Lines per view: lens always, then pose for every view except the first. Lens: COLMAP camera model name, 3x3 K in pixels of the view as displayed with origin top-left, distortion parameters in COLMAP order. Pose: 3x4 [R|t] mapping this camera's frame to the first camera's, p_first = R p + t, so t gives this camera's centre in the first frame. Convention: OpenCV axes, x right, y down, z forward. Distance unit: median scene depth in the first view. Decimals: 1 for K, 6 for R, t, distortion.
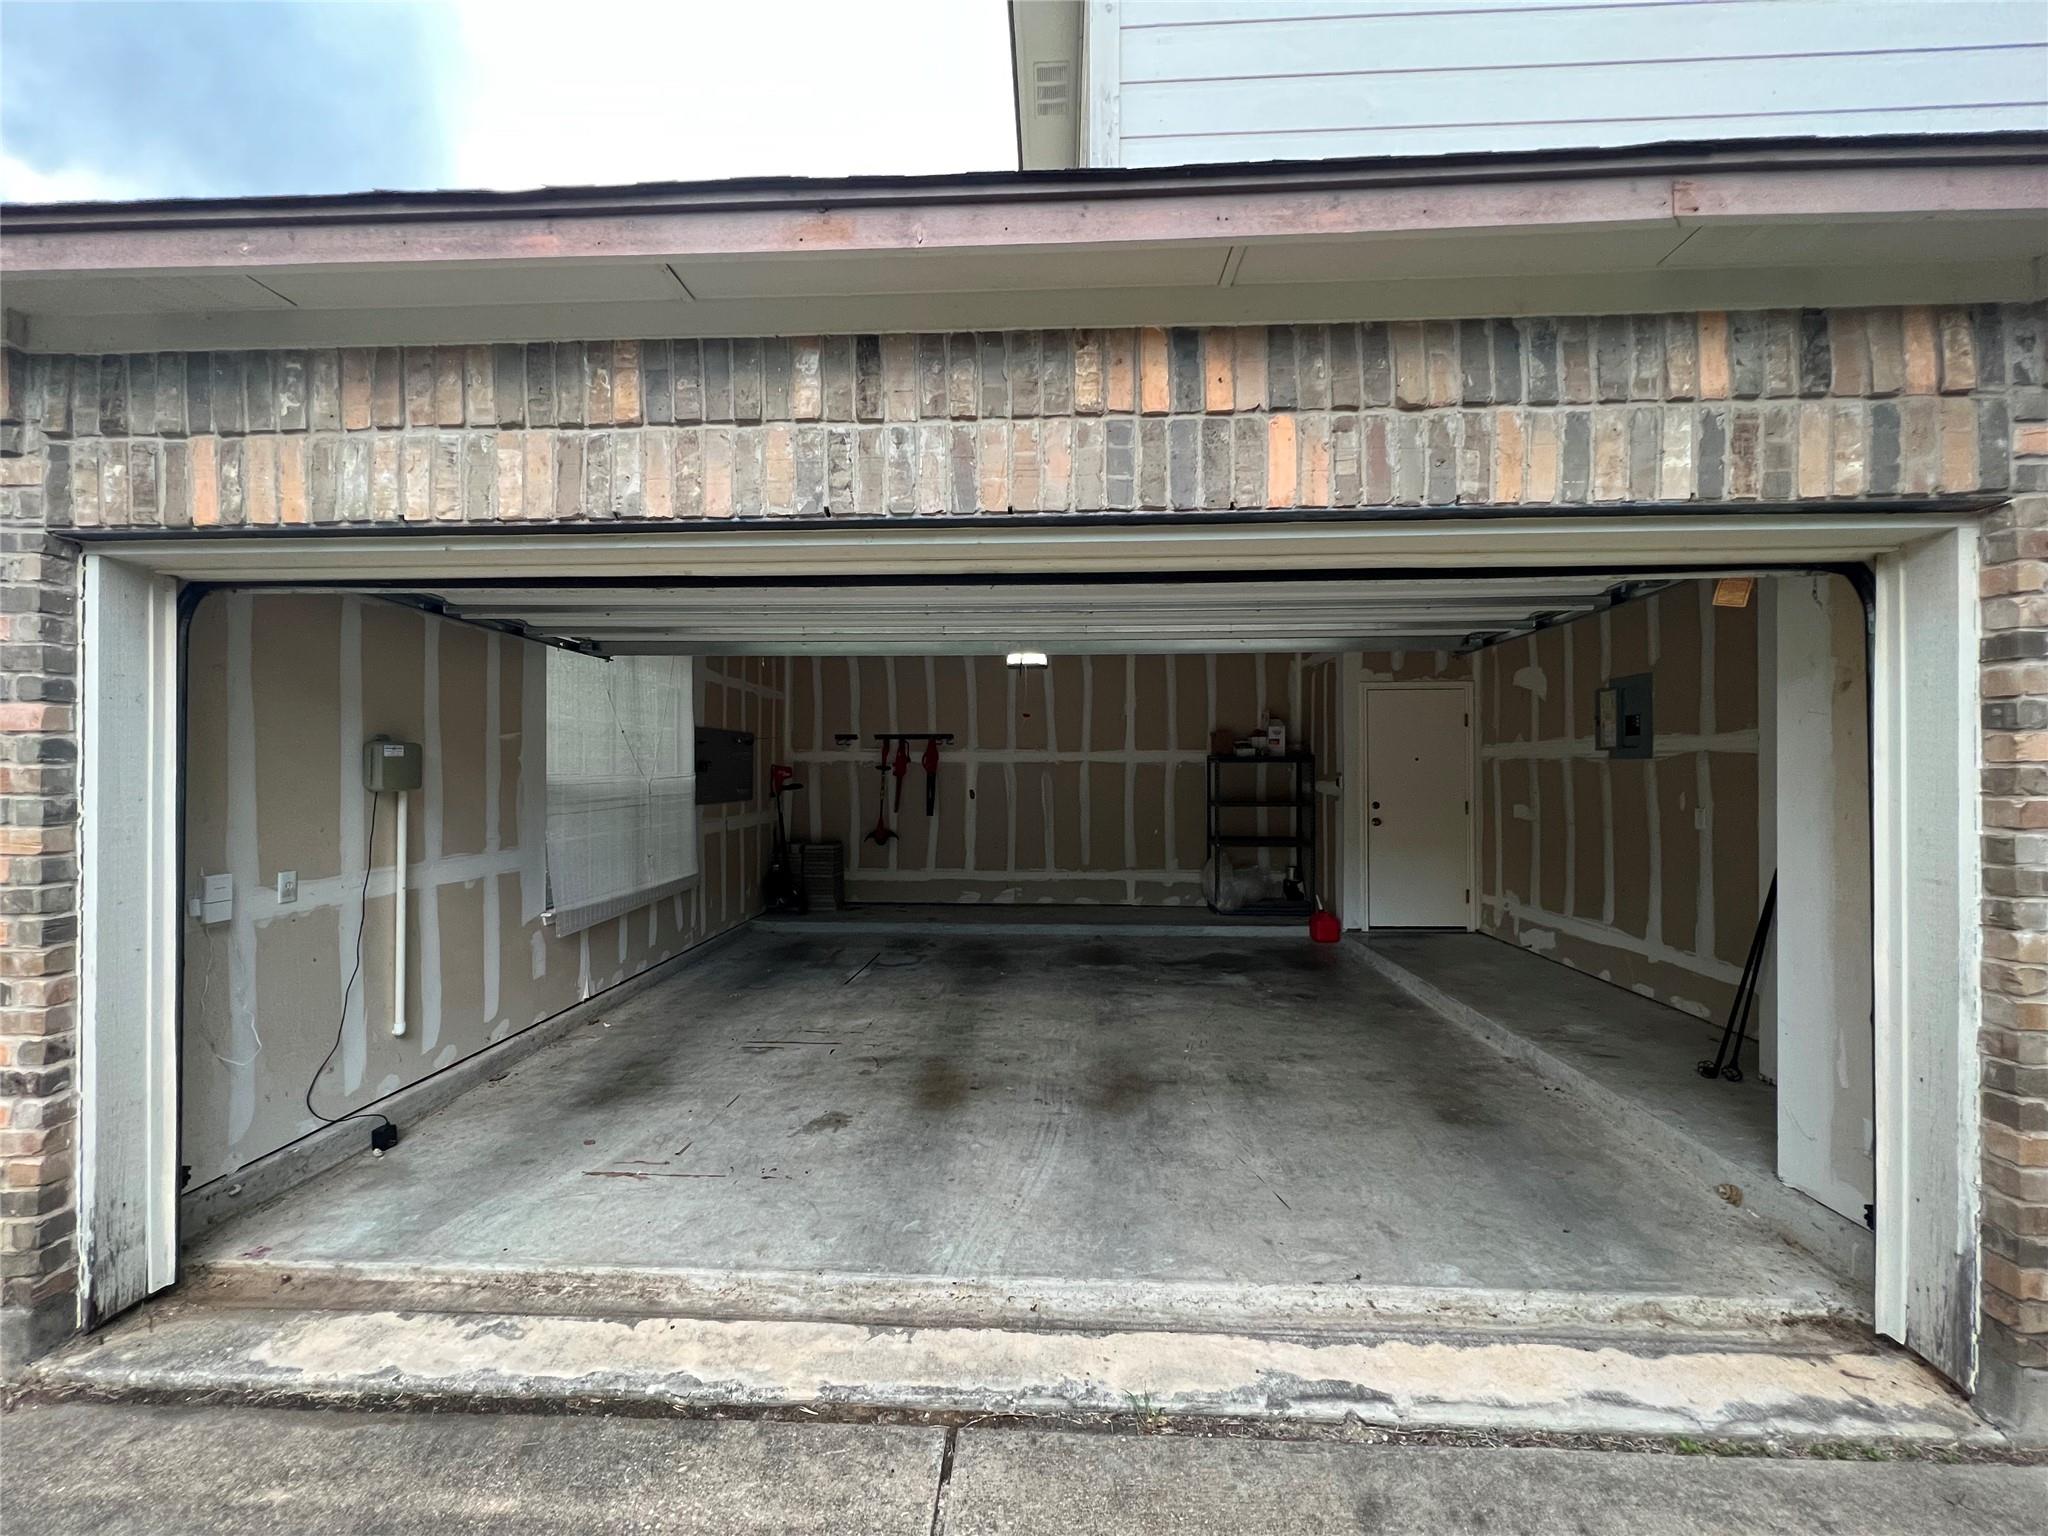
lens RADIAL K [[821.8, 0, 1028.5], [0, 821.8, 764.7], [0, 0, 1]] dist [0.002448, 0.000043]
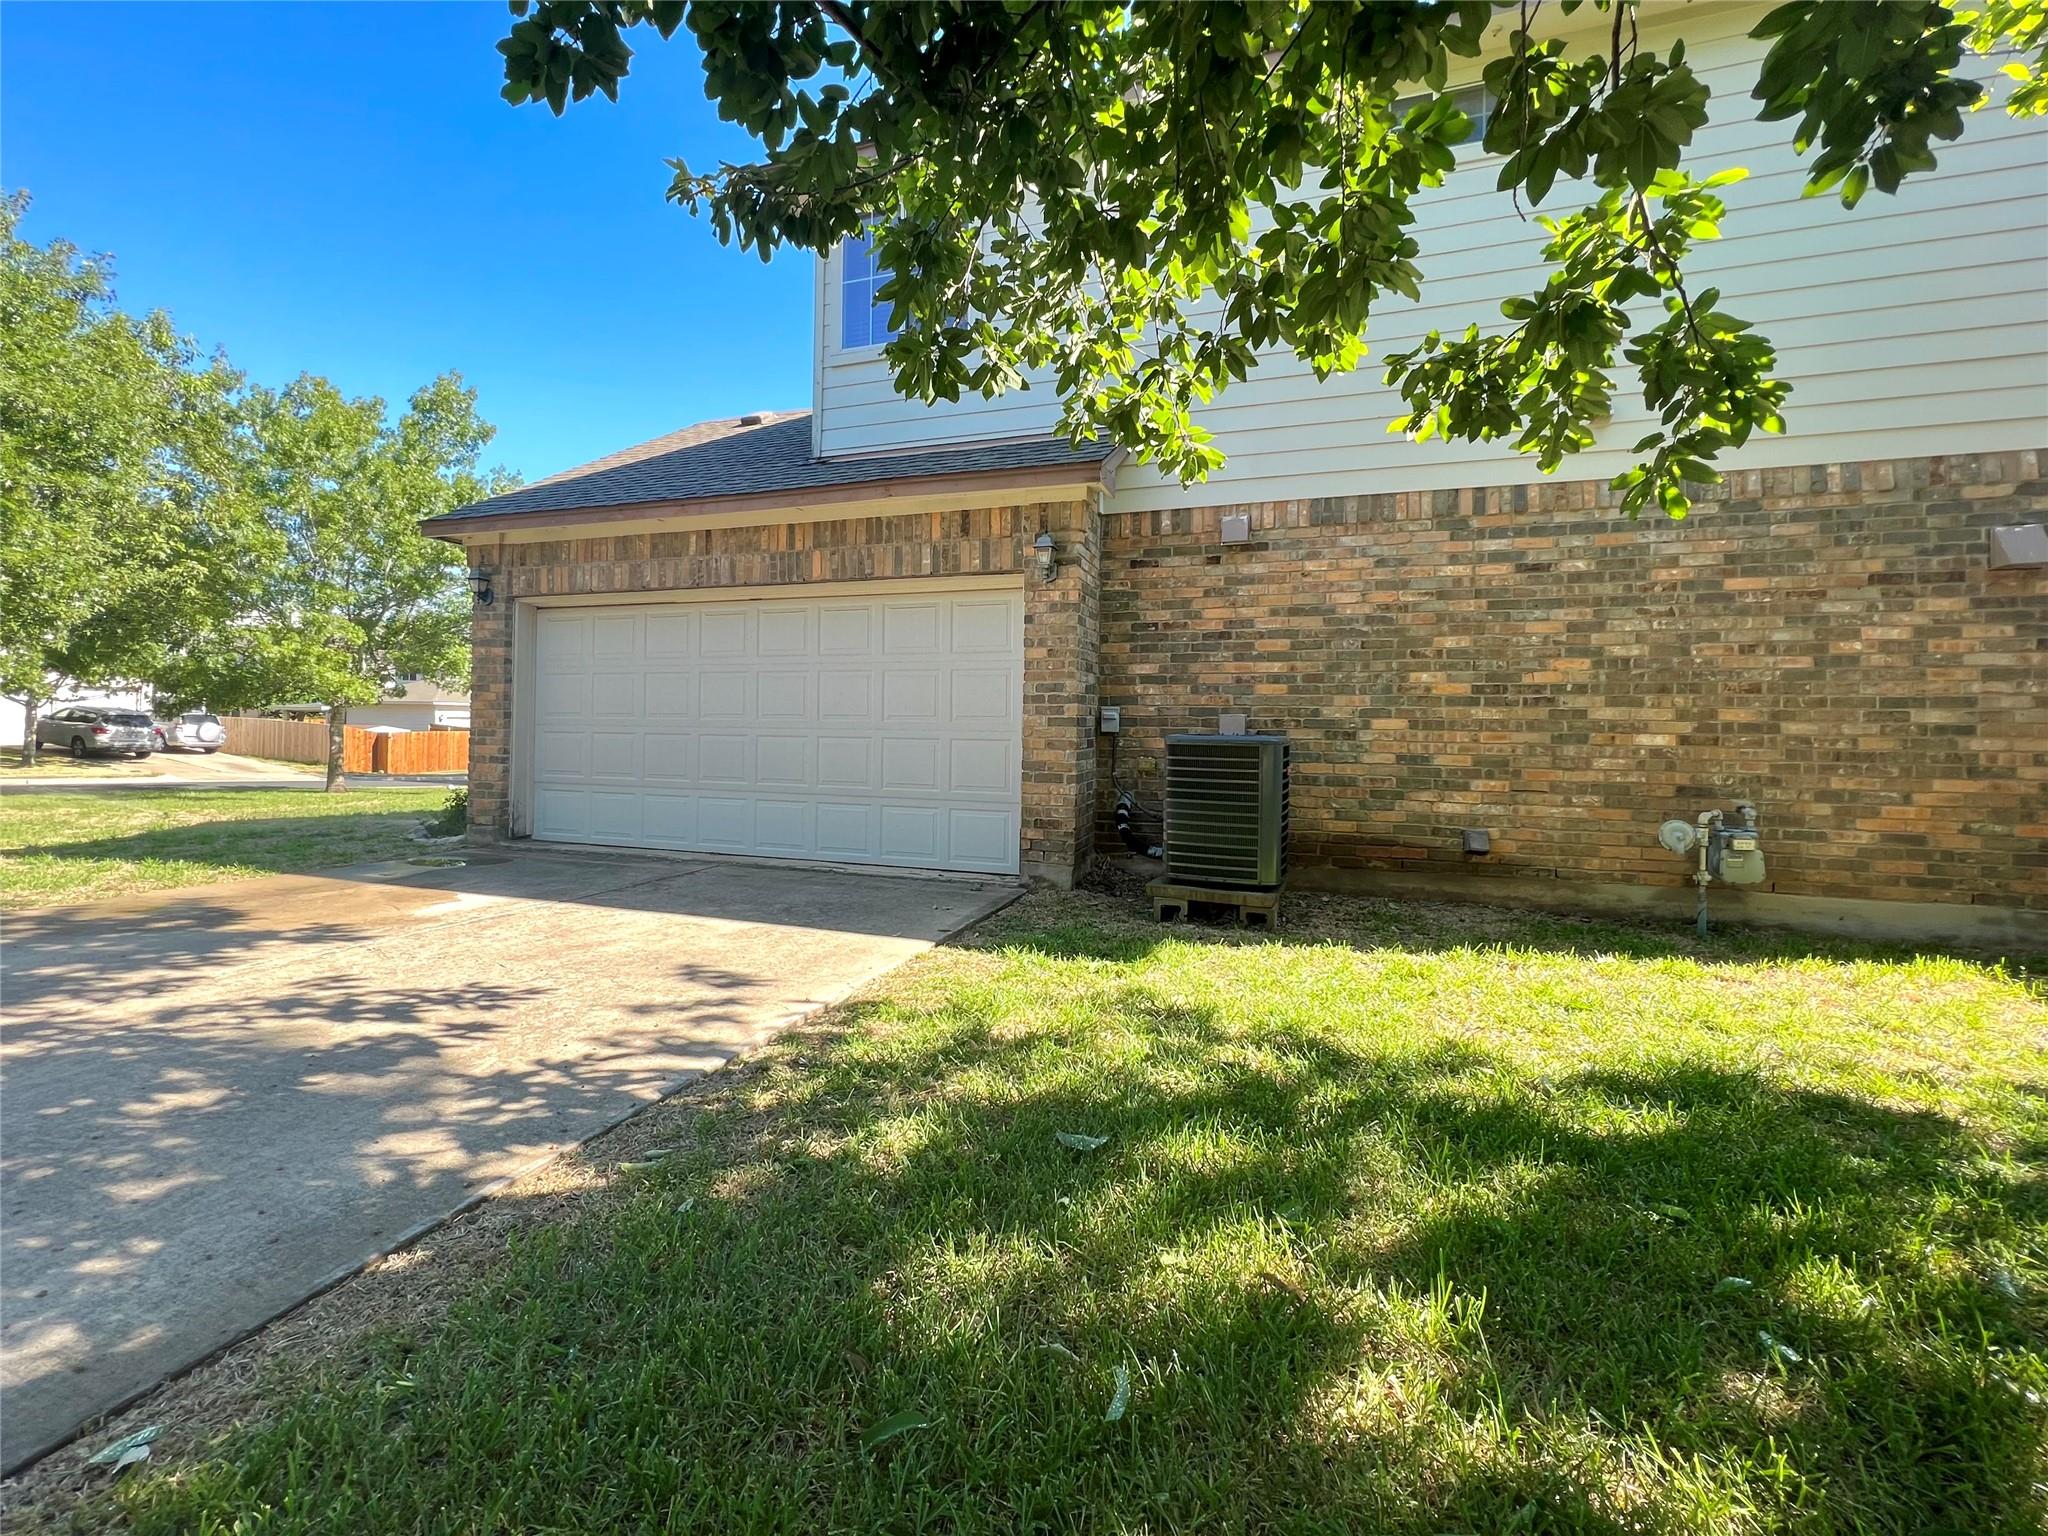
lens RADIAL K [[821.8, 0, 1028.5], [0, 821.8, 764.7], [0, 0, 1]] dist [0.002448, 0.000043]
pose [[0.961037, 0.029390, -0.274852, 1.834334], [-0.026781, 0.999554, 0.013241, 0.308308], [0.275118, -0.005364, 0.961395, -1.677172]]
